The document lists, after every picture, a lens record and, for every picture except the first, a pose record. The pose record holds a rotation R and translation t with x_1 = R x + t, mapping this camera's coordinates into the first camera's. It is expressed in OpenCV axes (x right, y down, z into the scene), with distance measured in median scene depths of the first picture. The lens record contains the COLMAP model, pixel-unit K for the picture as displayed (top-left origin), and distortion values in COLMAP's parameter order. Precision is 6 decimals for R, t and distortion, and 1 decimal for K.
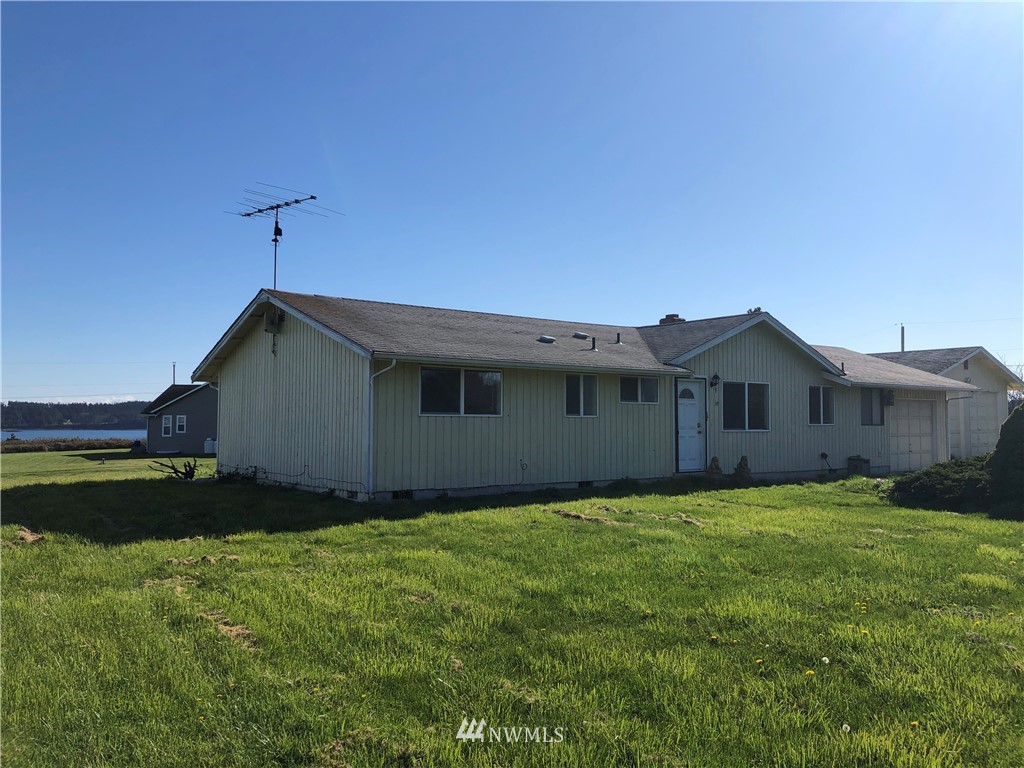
lens RADIAL K [[847.5, 0, 513.1], [0, 847.5, 378.2], [0, 0, 1]] dist [0.052793, -0.030806]
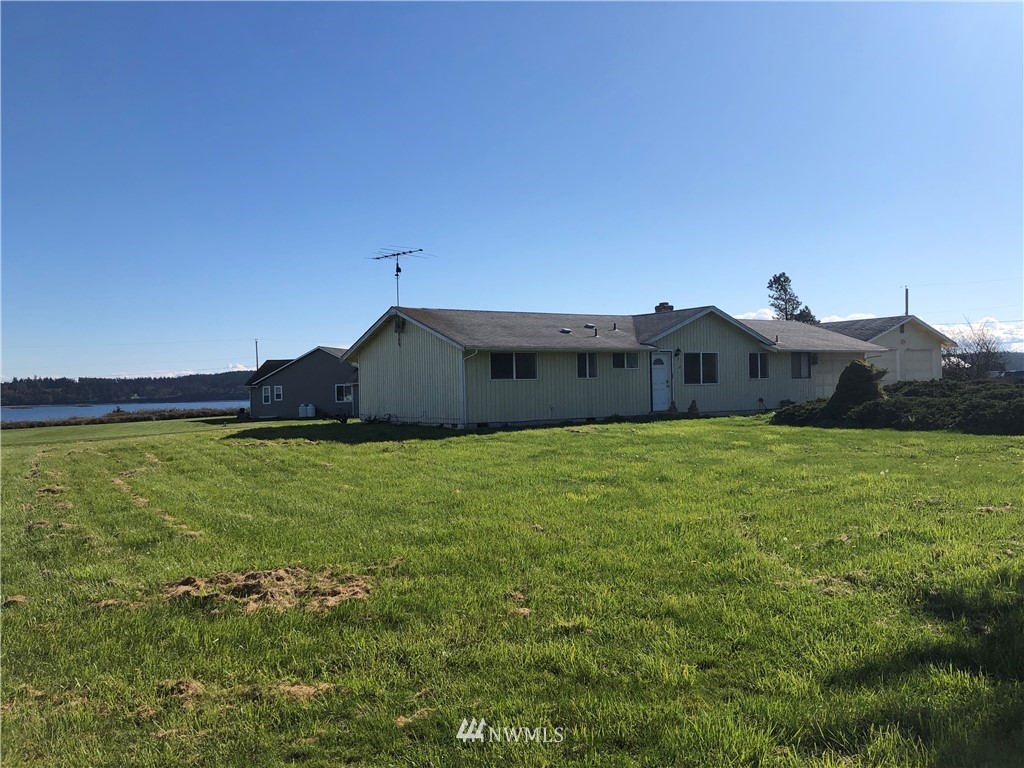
lens RADIAL K [[835.9, 0, 512.0], [0, 835.9, 384.0], [0, 0, 1]] dist [0.087137, -0.005607]
pose [[0.997684, -0.027348, -0.062280, 0.034155], [0.030420, 0.998339, 0.048924, -0.026044], [0.060839, -0.050705, 0.996859, -0.591473]]
